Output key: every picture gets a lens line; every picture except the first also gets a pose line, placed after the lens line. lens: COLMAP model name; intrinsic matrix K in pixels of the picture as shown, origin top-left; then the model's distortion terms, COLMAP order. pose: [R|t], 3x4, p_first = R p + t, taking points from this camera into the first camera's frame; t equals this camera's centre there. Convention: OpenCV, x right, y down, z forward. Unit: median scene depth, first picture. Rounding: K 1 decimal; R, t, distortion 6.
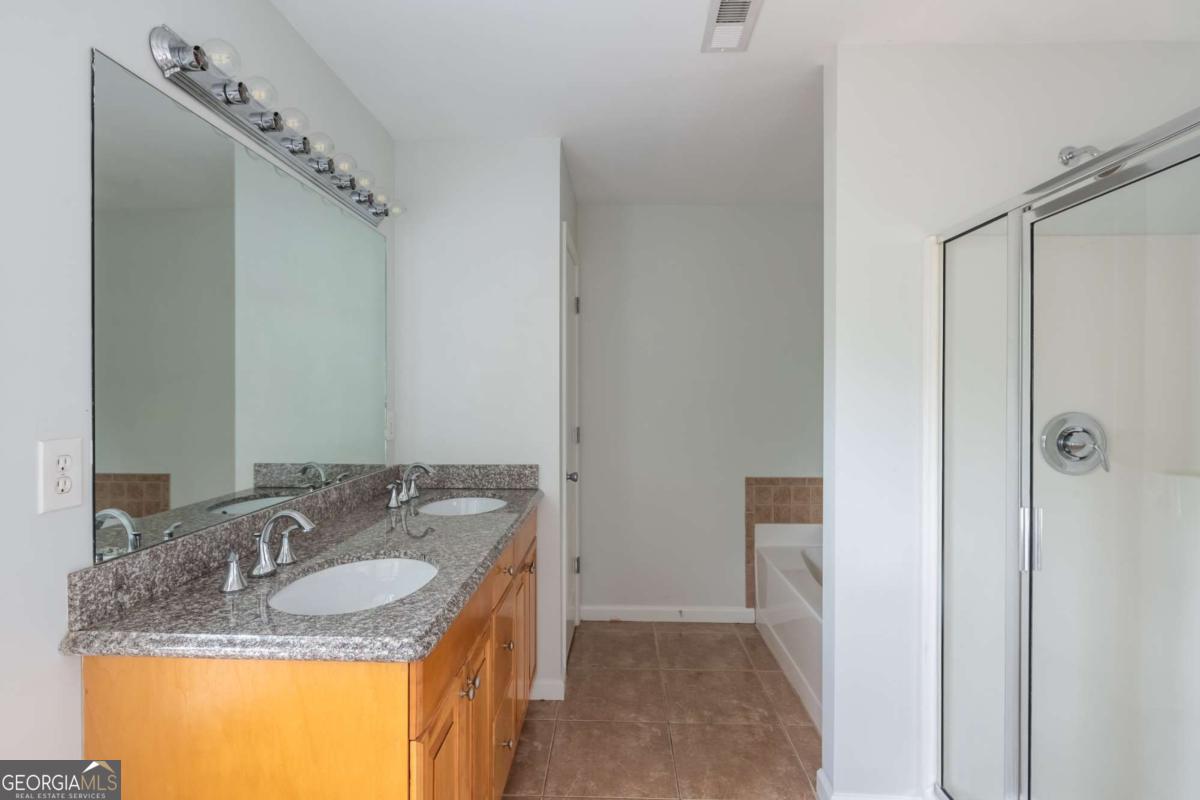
lens RADIAL K [[592.4, 0, 601.7], [0, 592.4, 394.4], [0, 0, 1]] dist [0.001792, 0.000323]
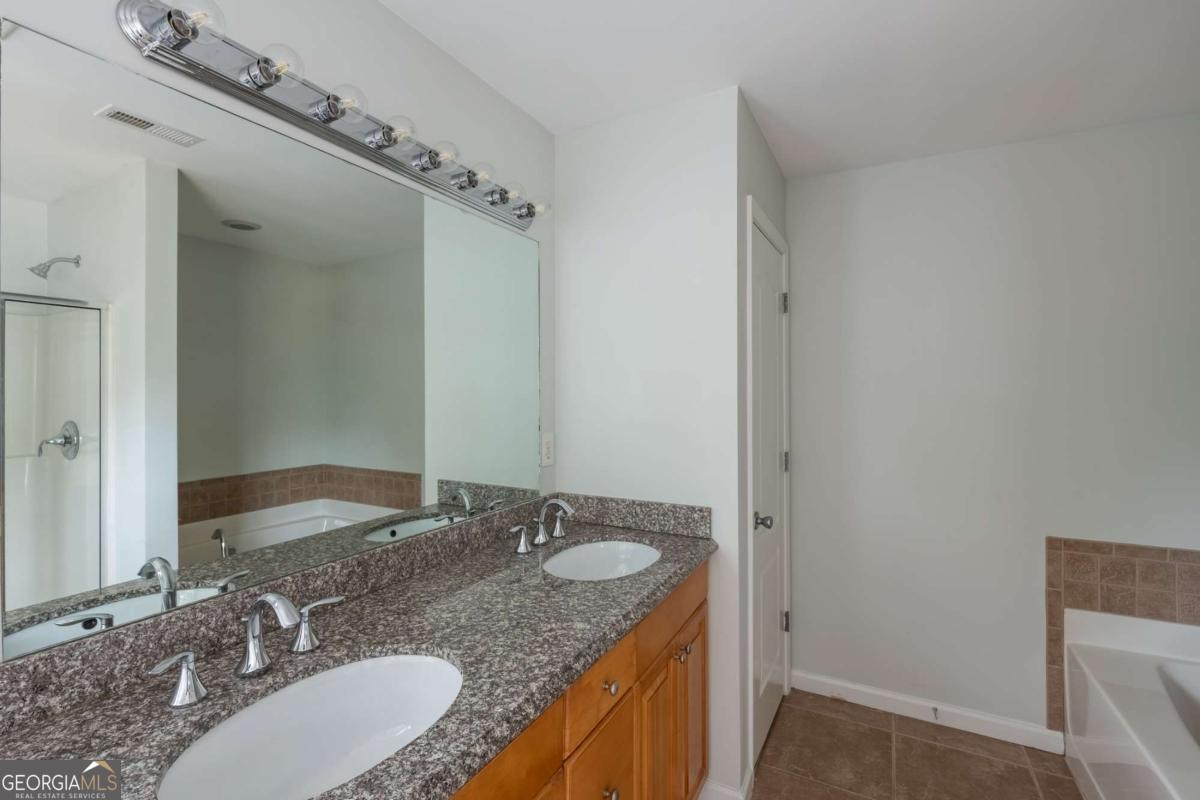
lens RADIAL K [[534.2, 0, 599.5], [0, 534.2, 391.3], [0, 0, 1]] dist [0.002348, -0.004946]
pose [[0.894927, -0.002199, -0.446207, 0.077497], [-0.000913, 0.999977, -0.006760, -0.030846], [0.446212, 0.006457, 0.894904, 0.300953]]
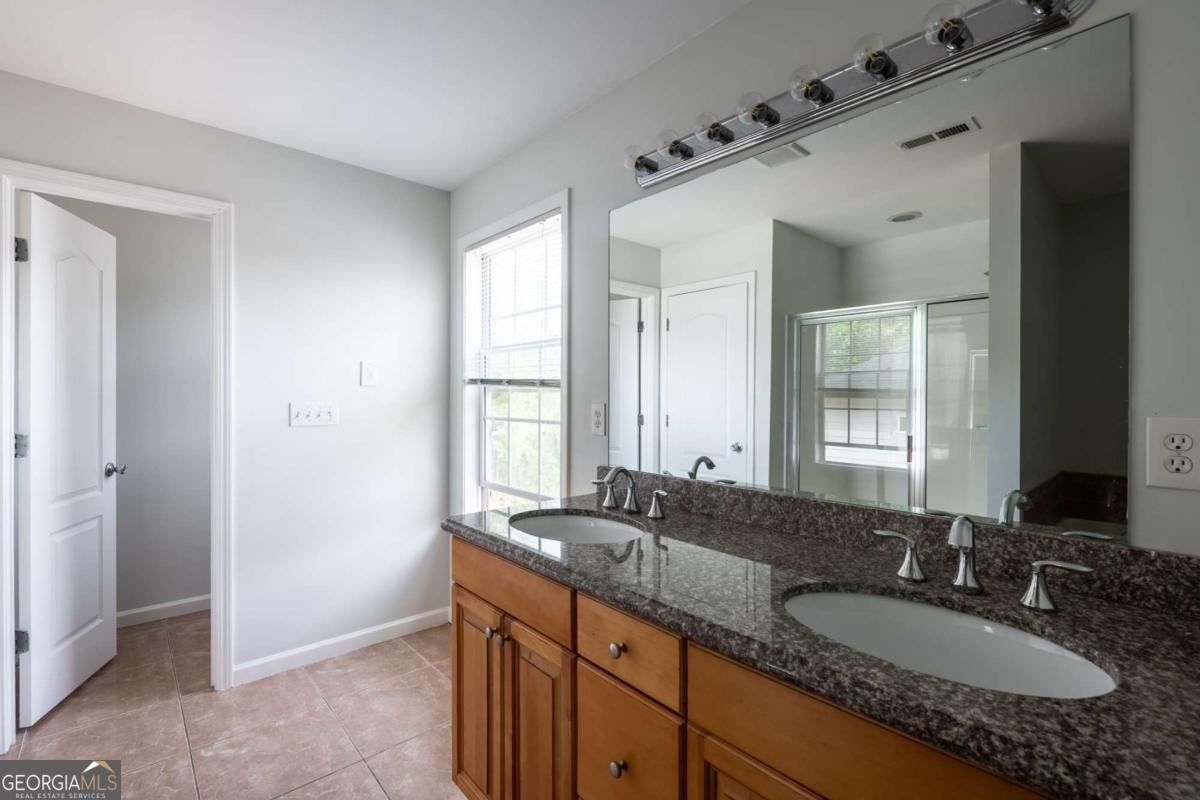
lens RADIAL K [[534.2, 0, 599.5], [0, 534.2, 391.3], [0, 0, 1]] dist [0.002348, -0.004946]
pose [[-0.723453, -0.001302, -0.690373, 0.180812], [-0.006438, 0.999967, 0.004861, 0.009700], [0.690344, 0.007961, -0.723438, 0.974363]]
